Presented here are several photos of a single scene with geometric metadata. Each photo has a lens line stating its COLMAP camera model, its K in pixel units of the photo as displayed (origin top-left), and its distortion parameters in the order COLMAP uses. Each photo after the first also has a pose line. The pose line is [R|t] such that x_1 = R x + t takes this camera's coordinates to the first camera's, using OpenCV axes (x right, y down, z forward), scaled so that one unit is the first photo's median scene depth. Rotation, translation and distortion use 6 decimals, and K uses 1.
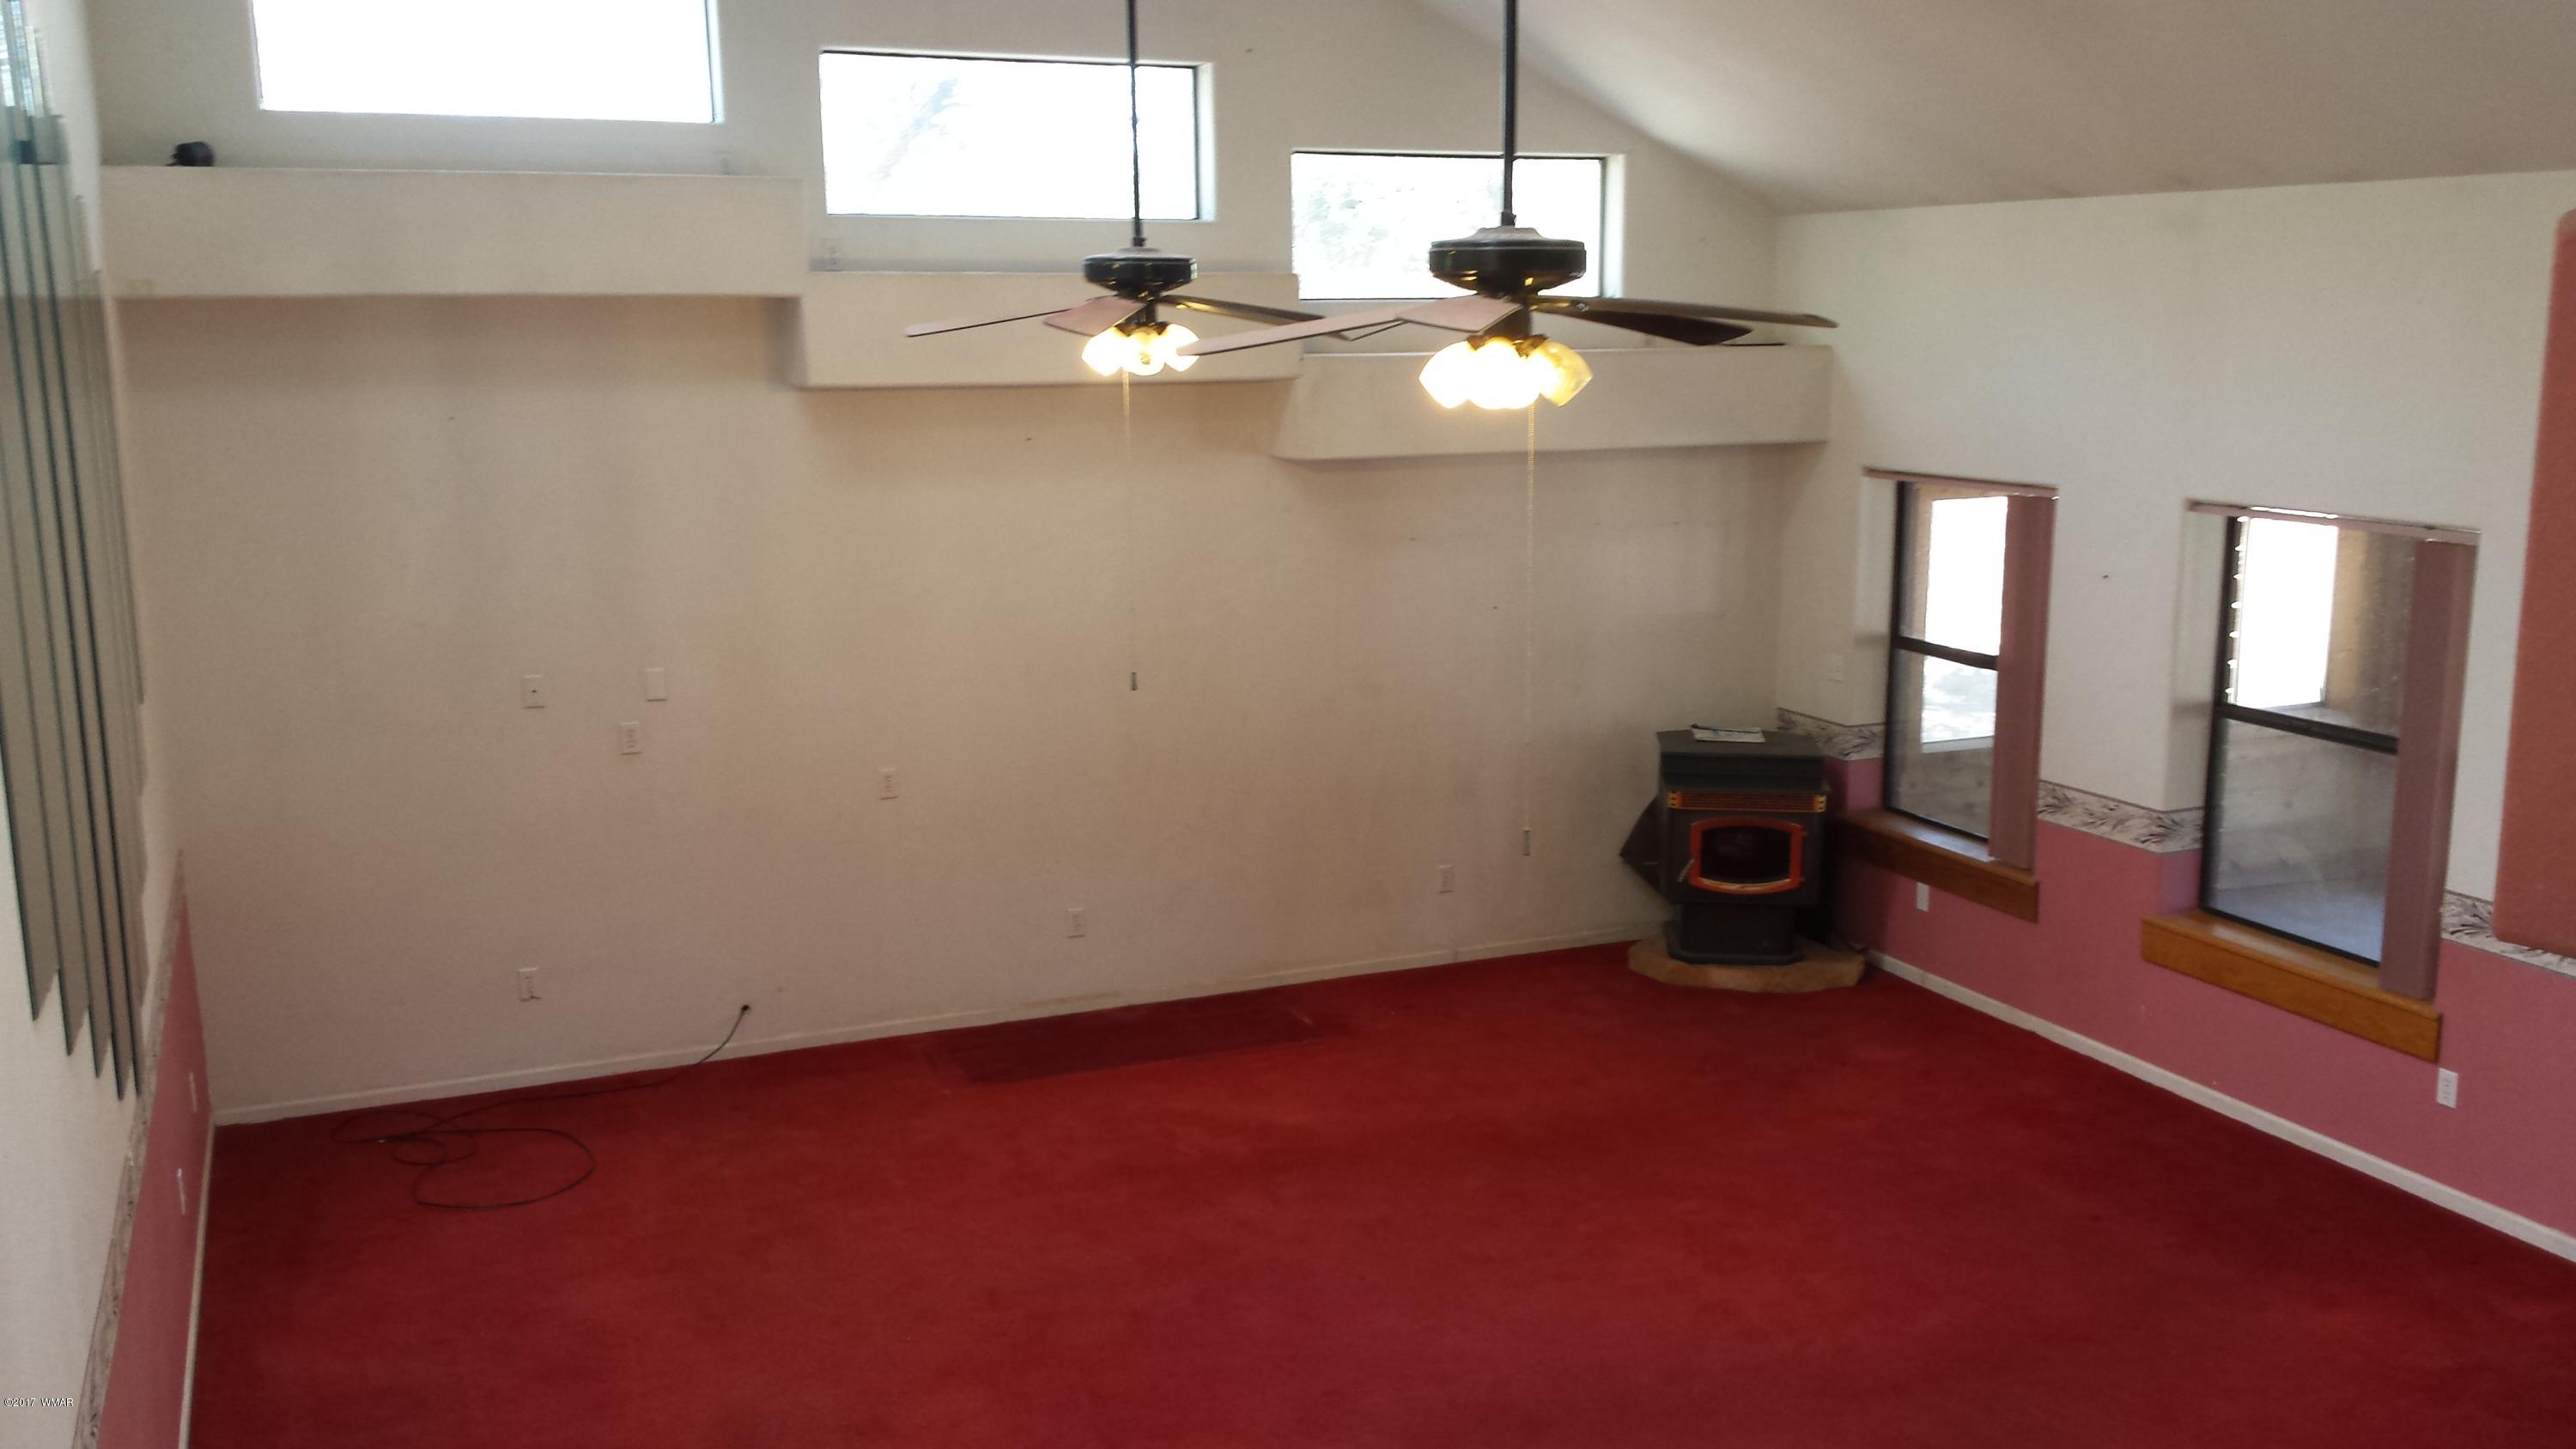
lens RADIAL K [[2313.6, 0, 1307.3], [0, 2313.6, 722.9], [0, 0, 1]] dist [0.065876, -0.123450]
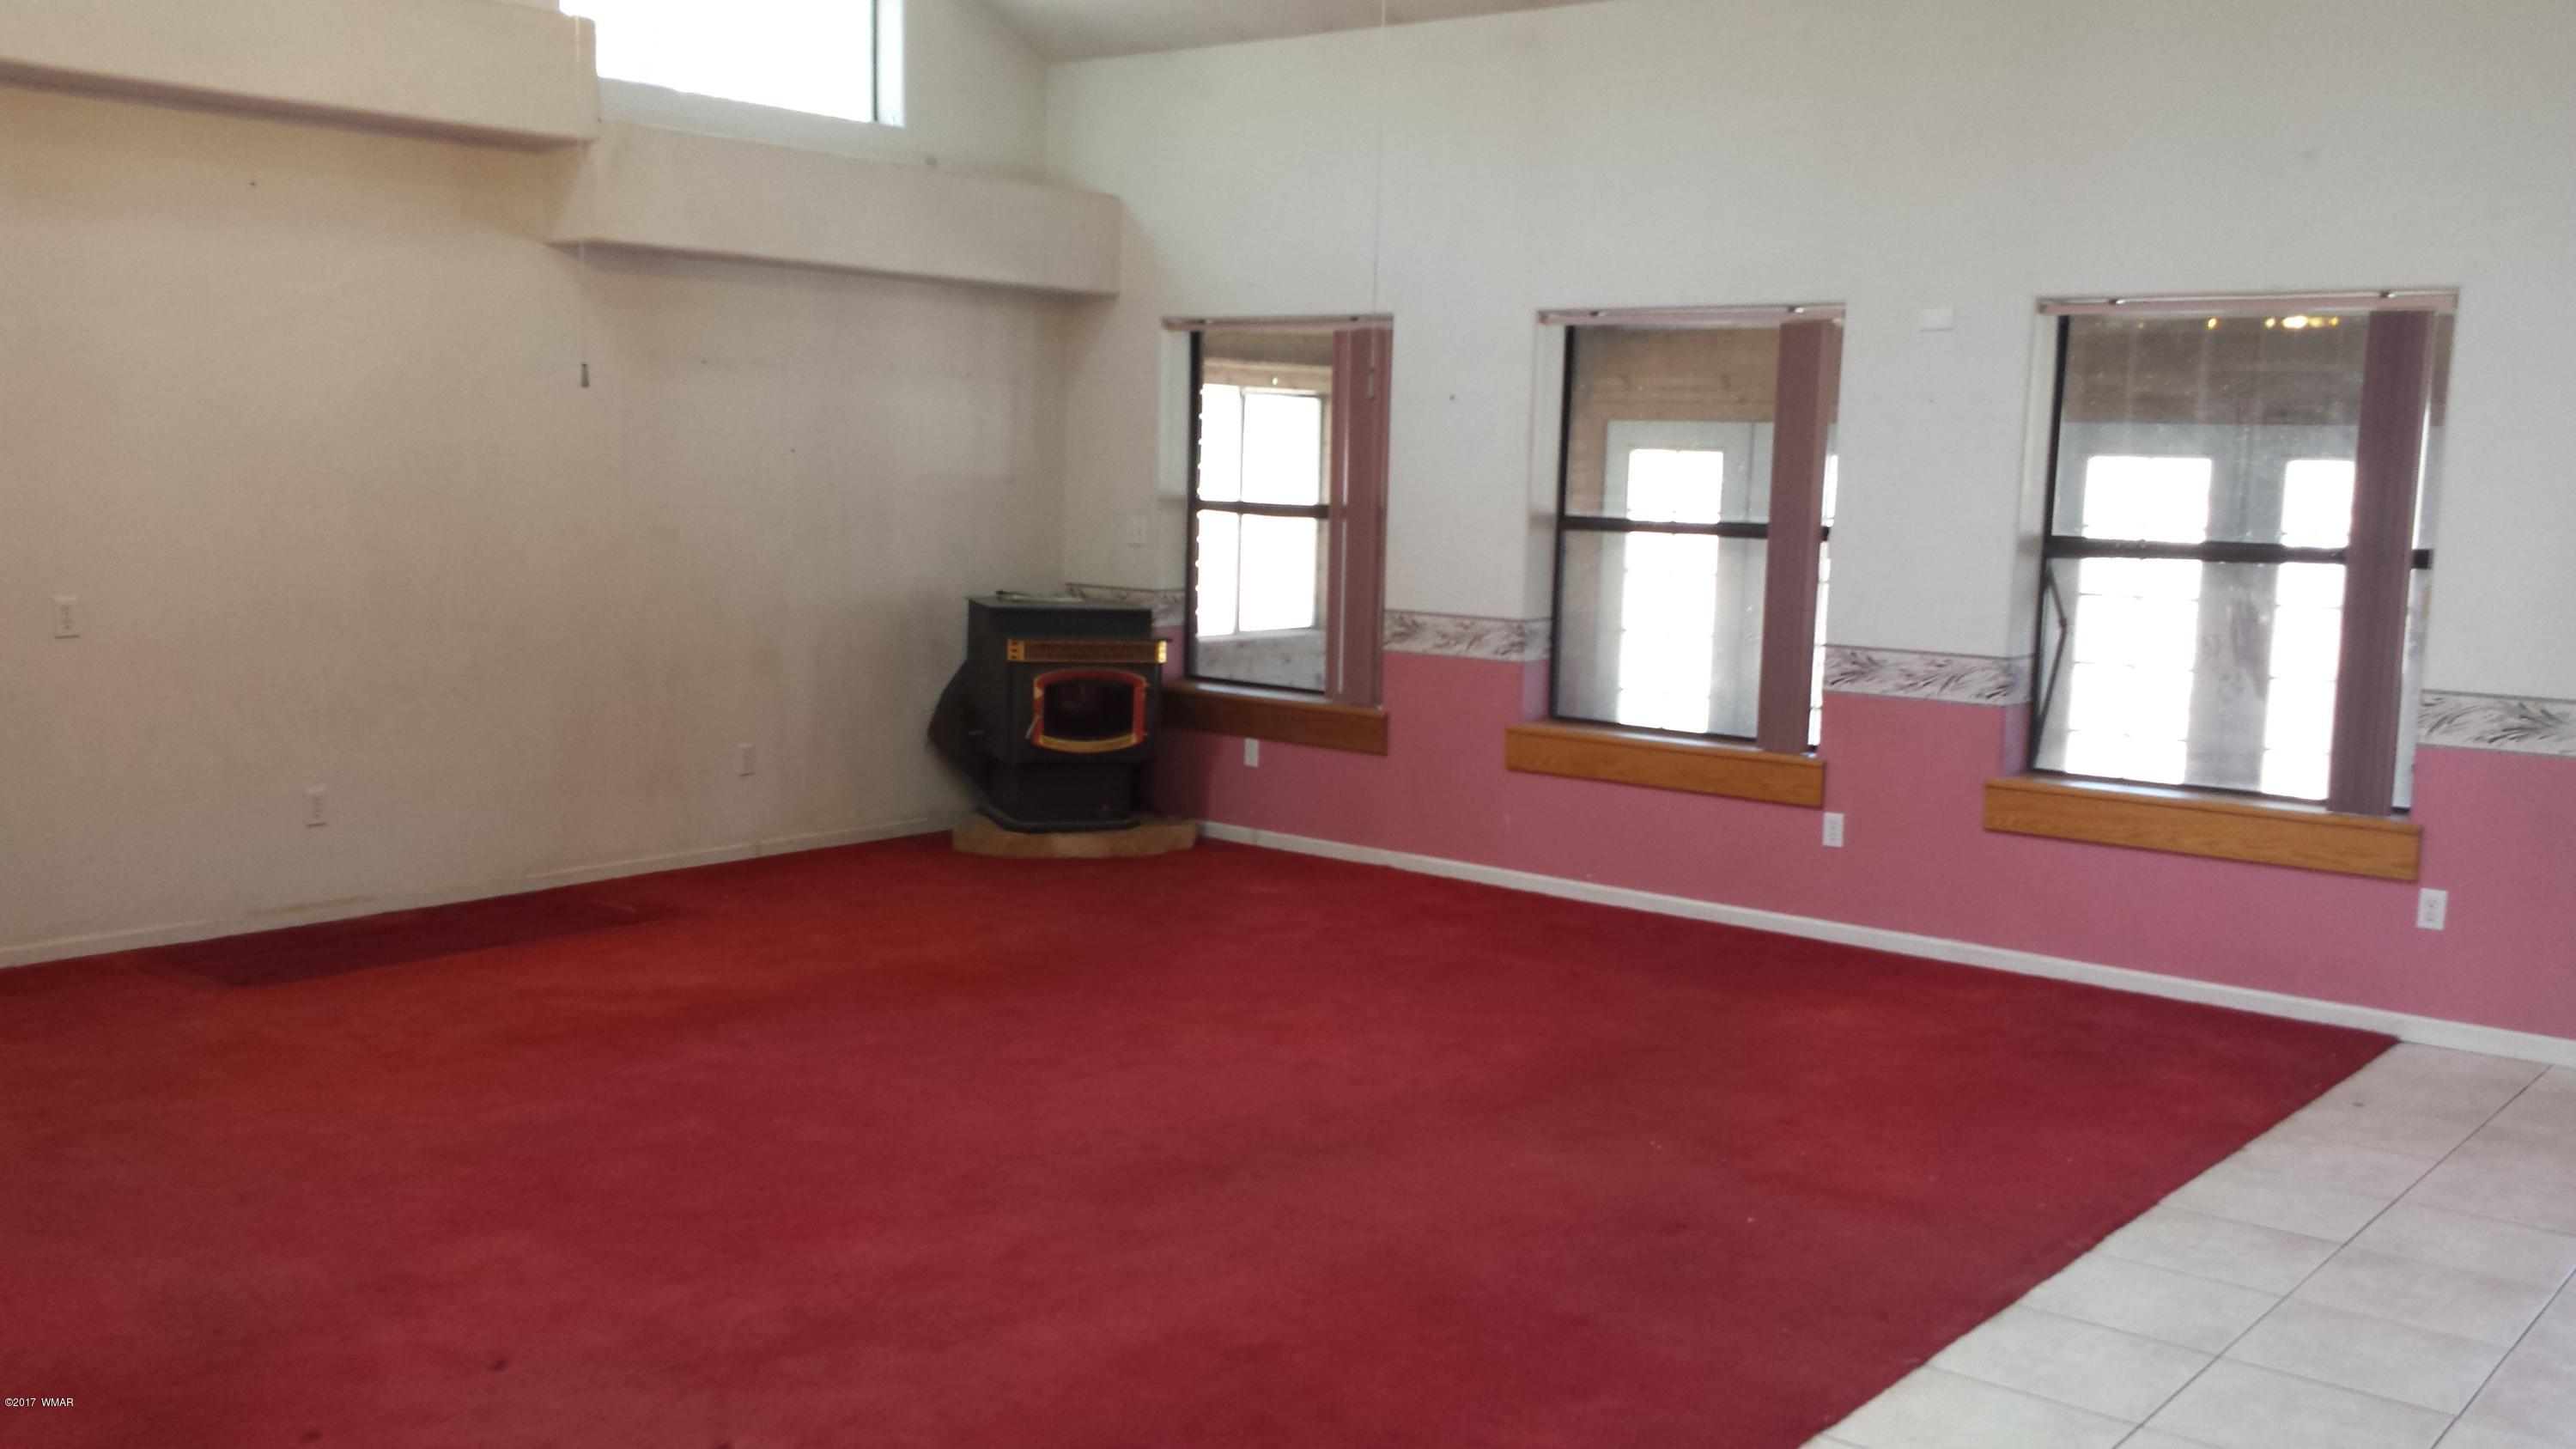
lens RADIAL K [[2313.6, 0, 1314.0], [0, 2313.6, 743.5], [0, 0, 1]] dist [0.065876, -0.123450]
pose [[0.877673, -0.027701, 0.478458, -0.181511], [0.056179, 0.997392, -0.045308, 0.119598], [-0.475955, 0.066645, 0.876941, 0.138859]]
